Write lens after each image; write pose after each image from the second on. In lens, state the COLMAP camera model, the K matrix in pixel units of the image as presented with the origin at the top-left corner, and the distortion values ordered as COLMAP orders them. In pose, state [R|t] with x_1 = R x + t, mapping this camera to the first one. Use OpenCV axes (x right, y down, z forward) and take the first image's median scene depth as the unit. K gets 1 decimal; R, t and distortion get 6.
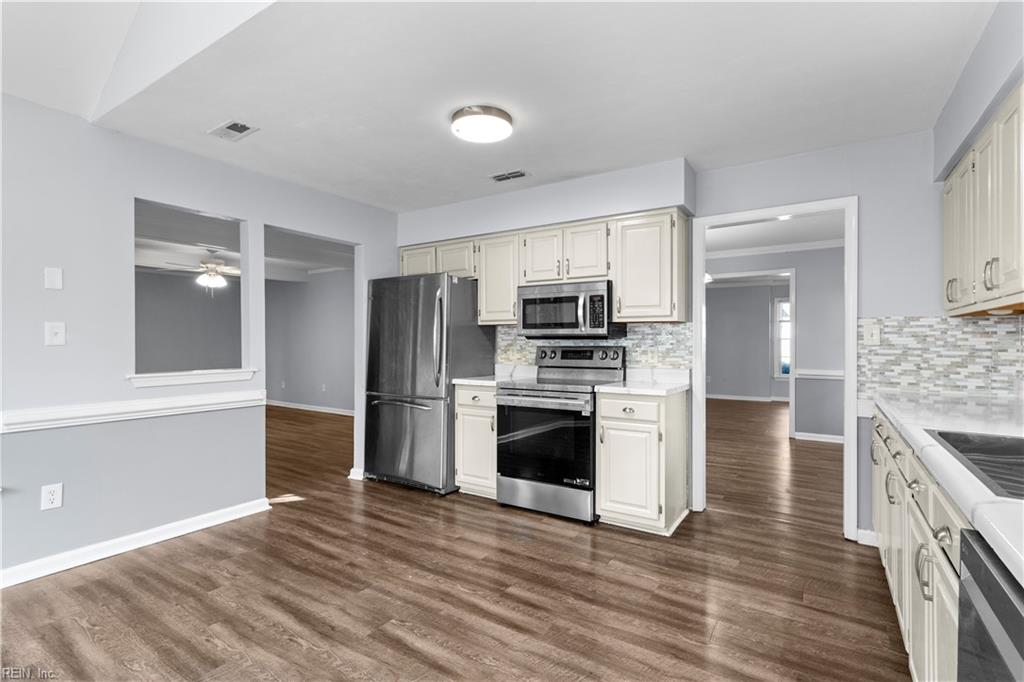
lens RADIAL K [[480.0, 0, 515.5], [0, 480.0, 342.4], [0, 0, 1]] dist [-0.001014, 0.000338]
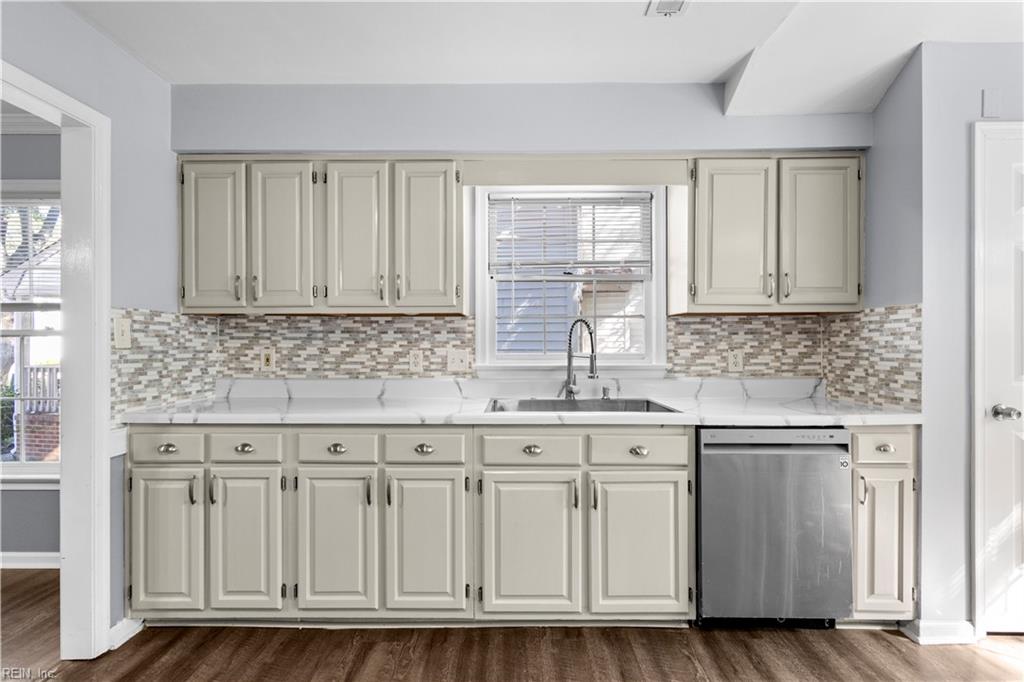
lens RADIAL K [[480.0, 0, 515.5], [0, 480.0, 342.4], [0, 0, 1]] dist [-0.001014, 0.000338]
pose [[-0.531859, -0.001395, 0.846832, -0.139092], [0.005073, 0.999975, 0.004833, -0.003074], [-0.846818, 0.006867, -0.531839, 0.909672]]
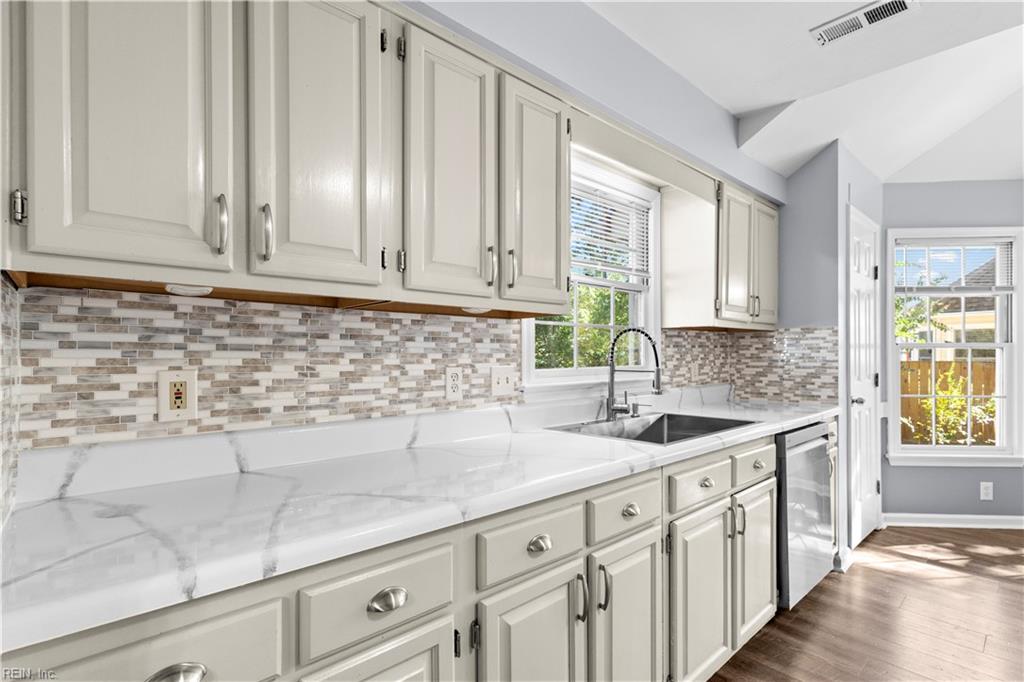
lens RADIAL K [[487.6, 0, 517.9], [0, 487.6, 353.3], [0, 0, 1]] dist [0.000176, 0.000246]
pose [[-0.966583, 0.000179, 0.256356, 0.509374], [0.001491, 0.999987, 0.004925, -0.004893], [-0.256351, 0.005143, -0.966570, 1.152865]]
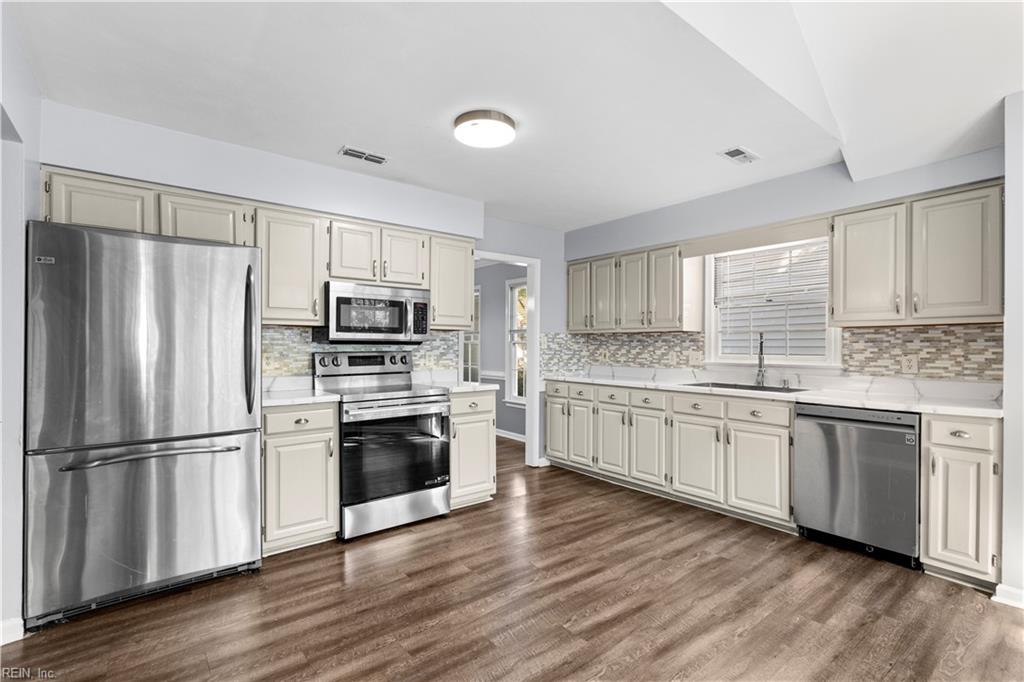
lens RADIAL K [[470.2, 0, 513.1], [0, 470.2, 346.7], [0, 0, 1]] dist [0.001499, 0.000290]
pose [[0.322991, -0.000484, 0.946402, -0.896622], [0.000738, 1.000000, 0.000259, -0.002352], [-0.946402, 0.000615, 0.322992, 0.576868]]
